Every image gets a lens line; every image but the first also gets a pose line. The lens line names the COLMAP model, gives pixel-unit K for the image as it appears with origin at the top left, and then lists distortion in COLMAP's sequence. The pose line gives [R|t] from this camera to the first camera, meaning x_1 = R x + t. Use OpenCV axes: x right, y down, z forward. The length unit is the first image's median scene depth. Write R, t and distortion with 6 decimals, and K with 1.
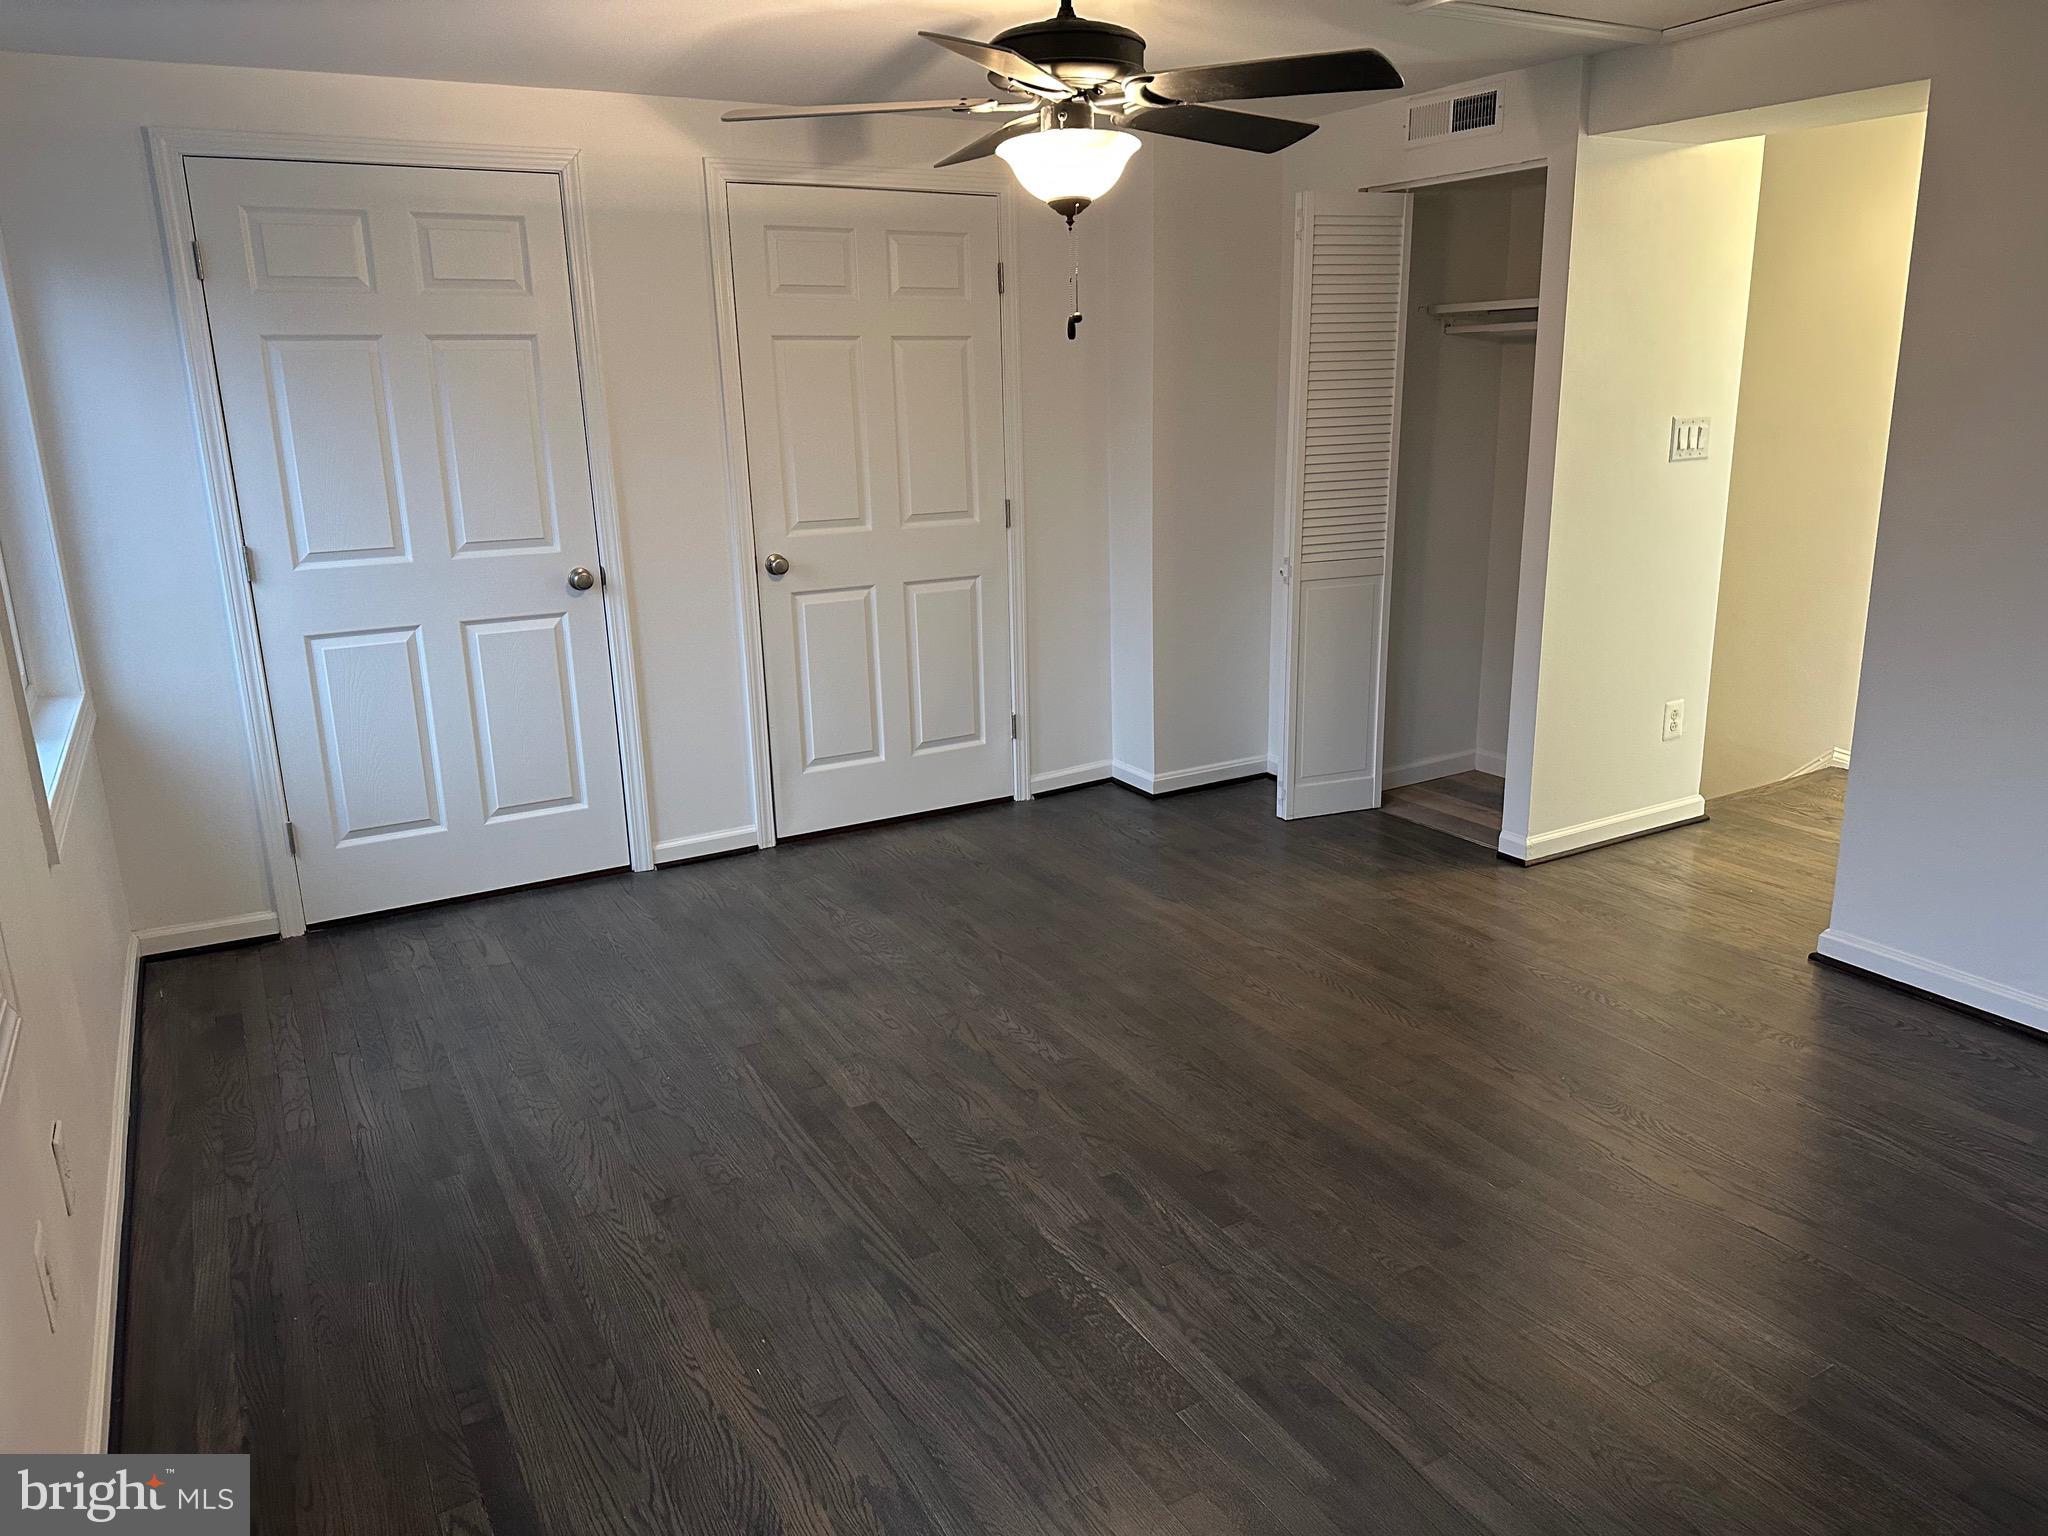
lens RADIAL K [[1451.4, 0, 1028.5], [0, 1451.4, 768.3], [0, 0, 1]] dist [0.058073, -0.062718]
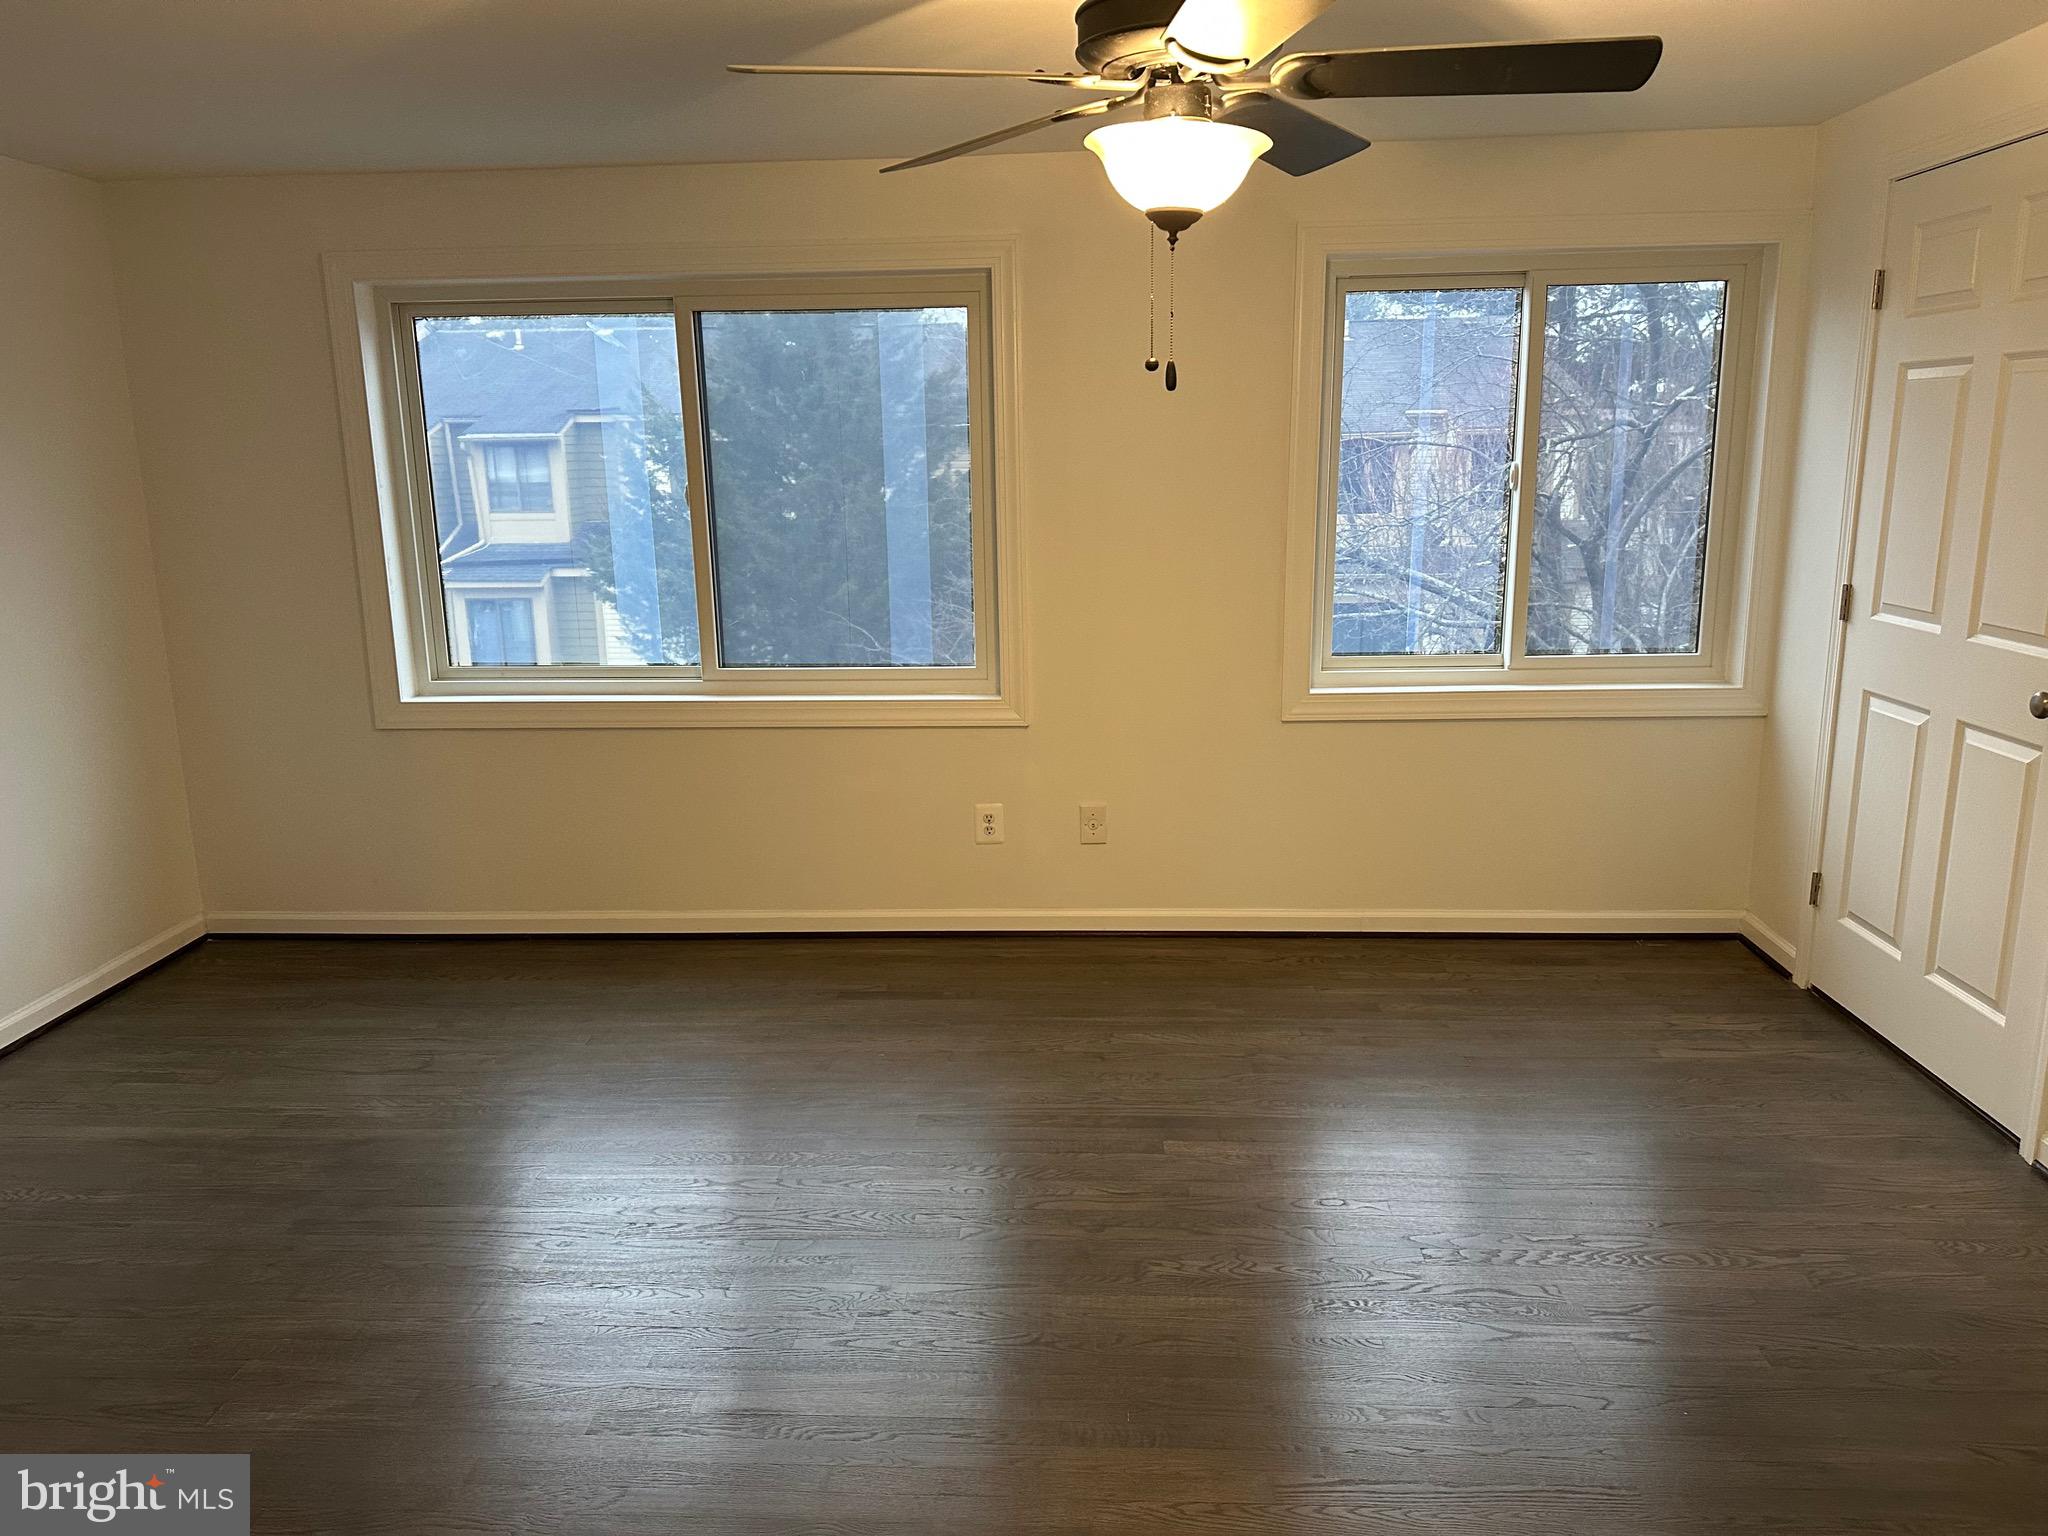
lens RADIAL K [[1451.4, 0, 1018.5], [0, 1451.4, 765.2], [0, 0, 1]] dist [0.058073, -0.062718]
pose [[-0.556221, 0.209549, -0.804181, 0.589547], [-0.184812, 0.912264, 0.365540, -0.305470], [0.810224, 0.351943, -0.468693, 1.092917]]
